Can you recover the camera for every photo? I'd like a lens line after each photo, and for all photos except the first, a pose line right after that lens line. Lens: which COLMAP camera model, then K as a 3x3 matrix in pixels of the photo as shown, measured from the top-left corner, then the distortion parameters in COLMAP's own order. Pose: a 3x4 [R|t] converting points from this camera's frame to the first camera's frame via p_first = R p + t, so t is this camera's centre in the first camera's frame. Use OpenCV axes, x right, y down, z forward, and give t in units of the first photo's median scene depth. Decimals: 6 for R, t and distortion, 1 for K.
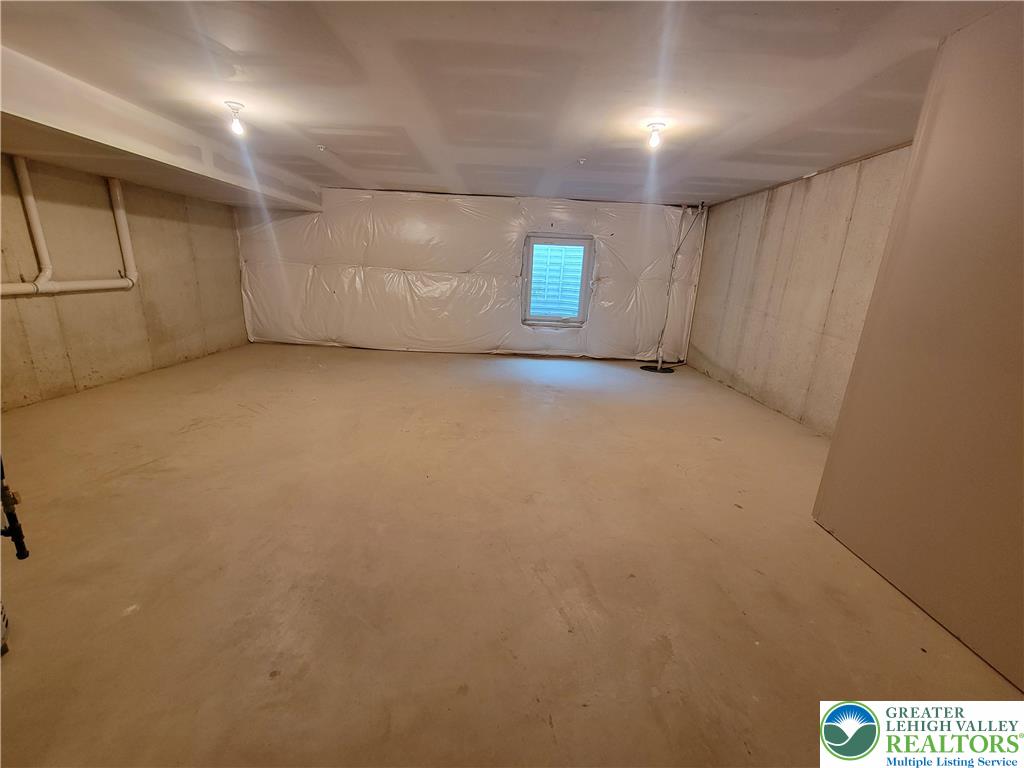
lens RADIAL K [[421.2, 0, 511.5], [0, 421.2, 383.9], [0, 0, 1]] dist [-0.000660, 0.000083]
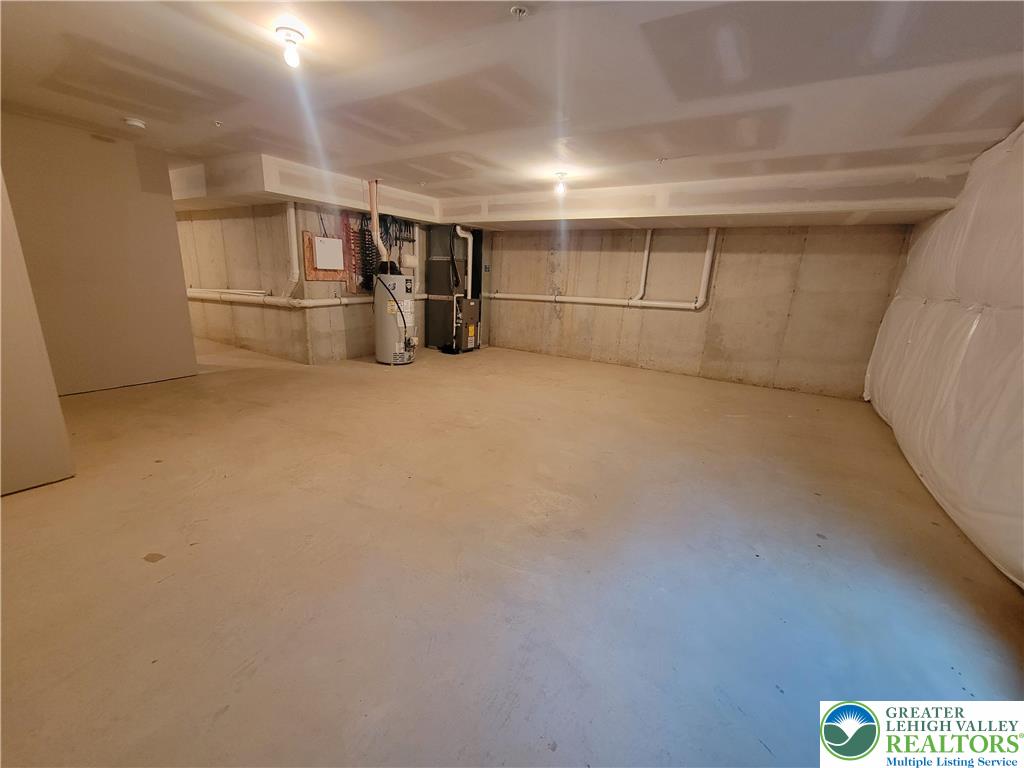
lens RADIAL K [[421.2, 0, 508.4], [0, 421.2, 389.7], [0, 0, 1]] dist [-0.000660, 0.000083]
pose [[-0.541202, 0.150363, -0.827340, 0.484861], [-0.282103, 0.894398, 0.347088, -0.269720], [0.792160, 0.421240, -0.441632, 1.112426]]
